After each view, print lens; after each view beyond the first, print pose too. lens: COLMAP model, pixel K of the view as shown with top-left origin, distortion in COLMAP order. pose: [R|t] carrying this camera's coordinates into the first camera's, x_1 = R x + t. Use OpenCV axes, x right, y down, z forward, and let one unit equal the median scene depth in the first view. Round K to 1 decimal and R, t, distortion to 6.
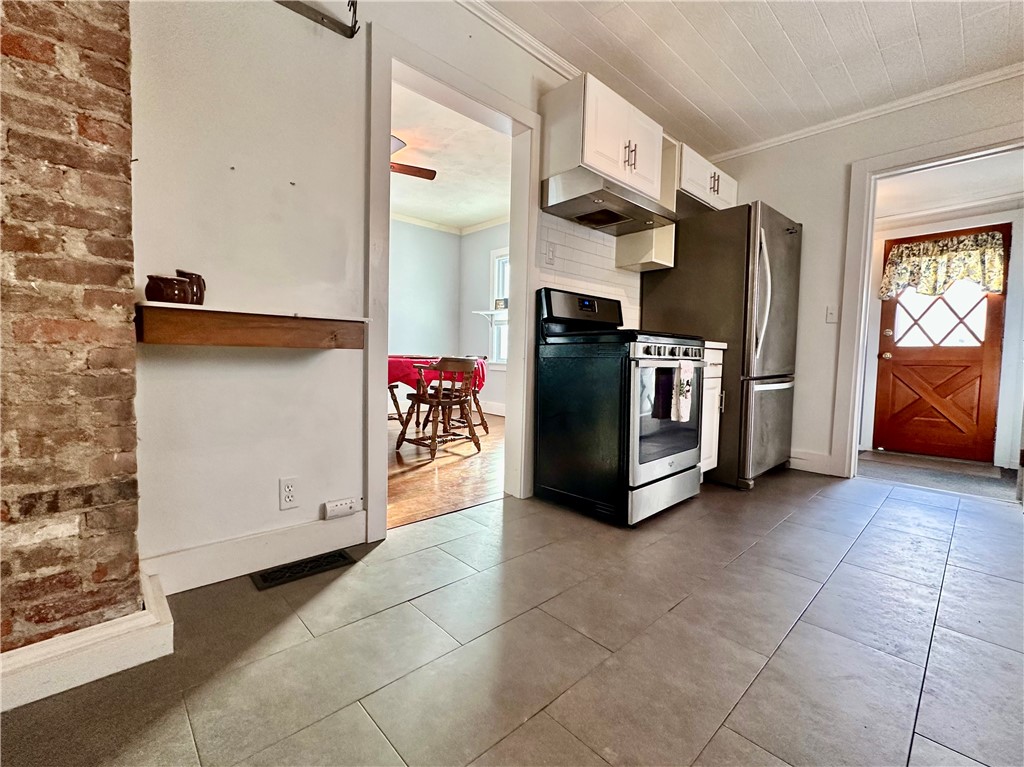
lens RADIAL K [[438.8, 0, 513.4], [0, 438.8, 378.6], [0, 0, 1]] dist [-0.000908, -0.000033]
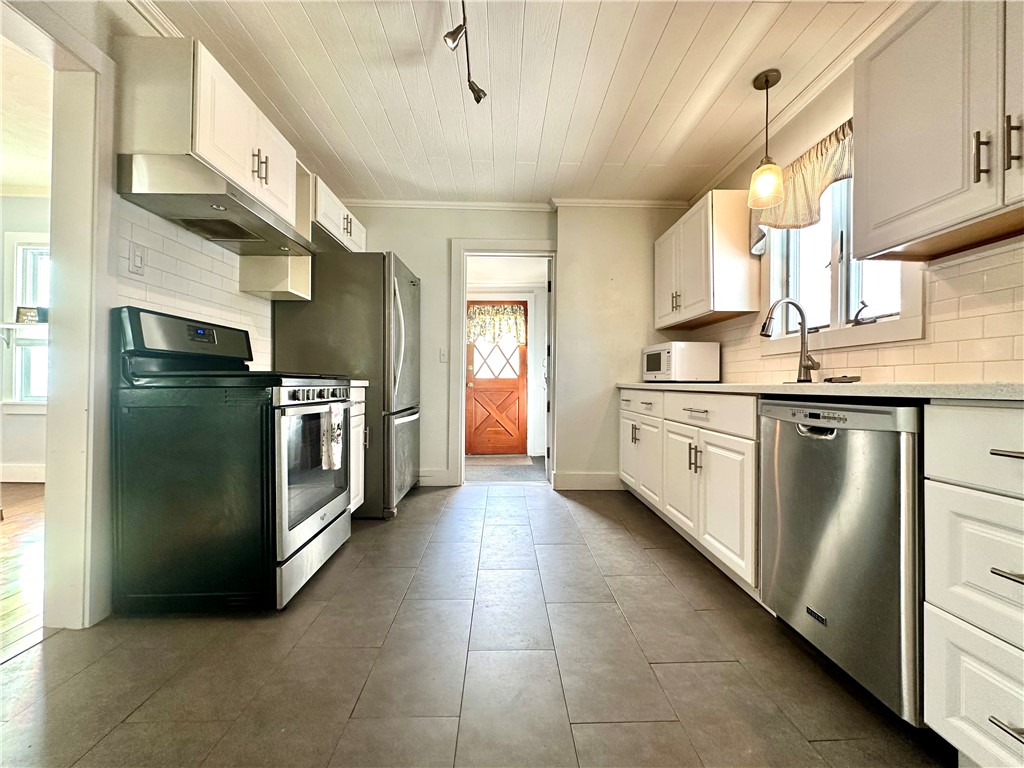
lens RADIAL K [[407.2, 0, 512.4], [0, 407.2, 382.3], [0, 0, 1]] dist [-0.001182, 0.000084]
pose [[0.667027, -0.012539, 0.744928, -0.003452], [0.048696, 0.998454, -0.026798, -0.035683], [-0.743440, 0.054150, 0.666606, 0.108702]]
